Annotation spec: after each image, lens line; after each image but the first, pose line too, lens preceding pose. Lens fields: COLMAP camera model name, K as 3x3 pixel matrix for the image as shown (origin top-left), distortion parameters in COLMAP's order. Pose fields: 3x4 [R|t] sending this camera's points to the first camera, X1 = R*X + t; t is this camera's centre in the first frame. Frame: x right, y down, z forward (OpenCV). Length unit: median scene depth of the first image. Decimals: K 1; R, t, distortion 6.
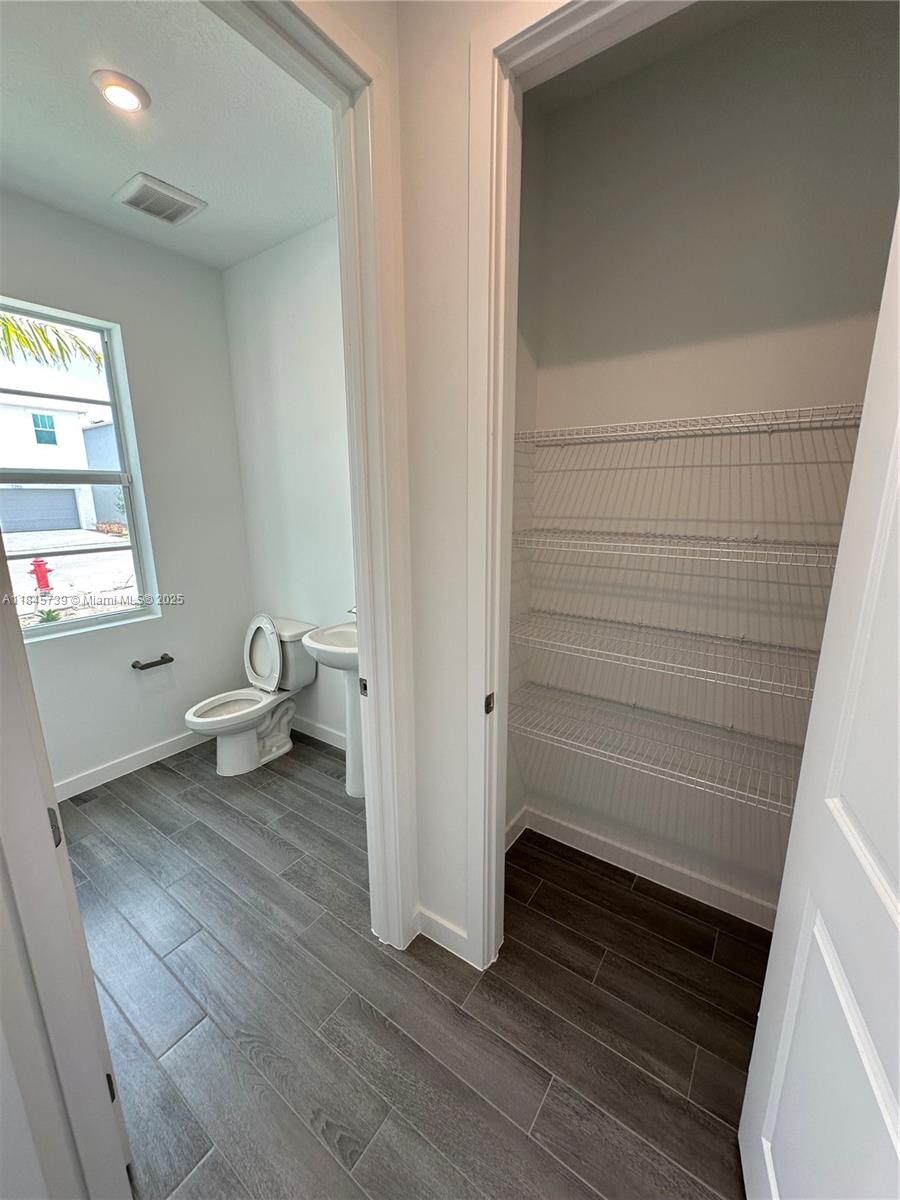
lens RADIAL K [[479.6, 0, 451.5], [0, 479.6, 597.8], [0, 0, 1]] dist [-0.001782, -0.000150]
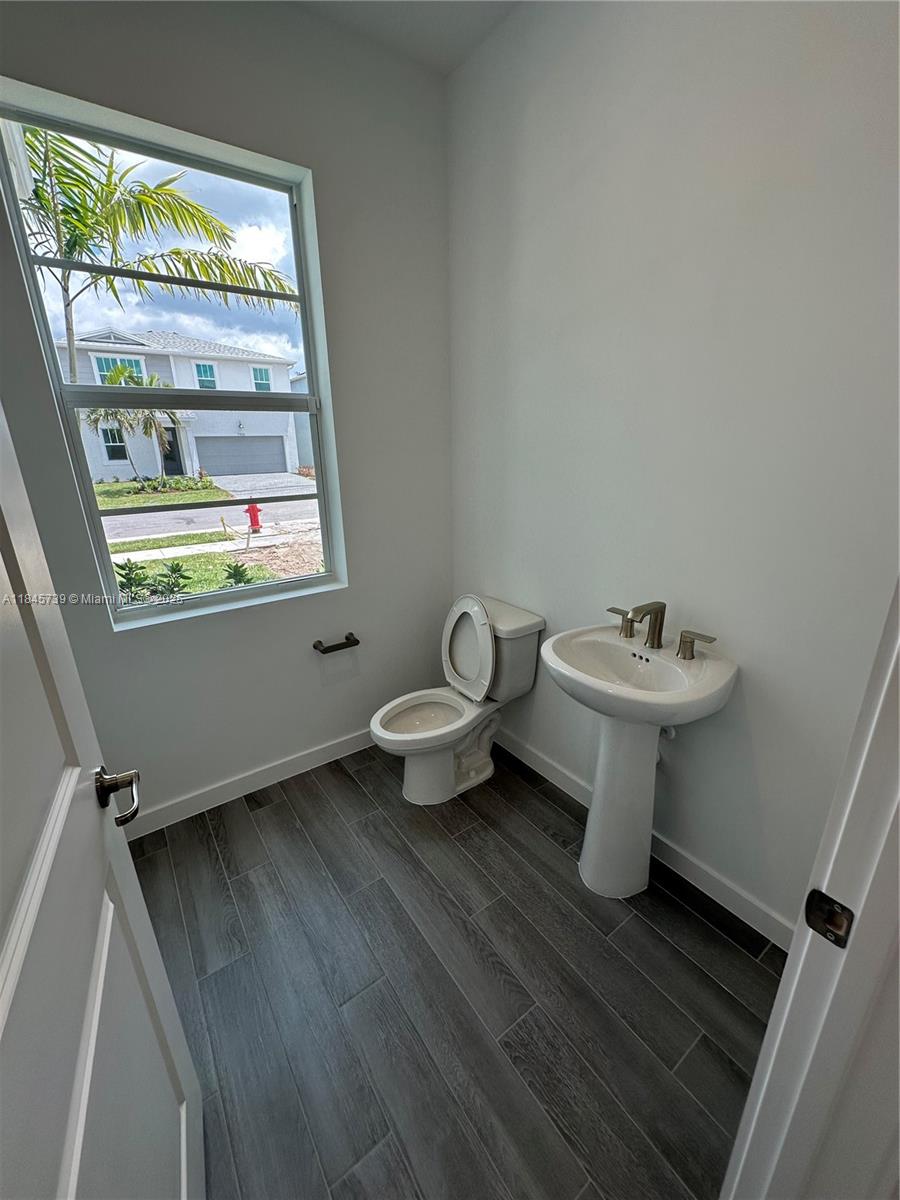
lens RADIAL K [[479.6, 0, 451.5], [0, 479.6, 597.8], [0, 0, 1]] dist [-0.001782, -0.000150]
pose [[0.943909, 0.096533, -0.315780, -0.202346], [-0.062887, 0.991364, 0.115079, -0.044197], [0.324162, -0.088766, 0.941828, 0.324833]]
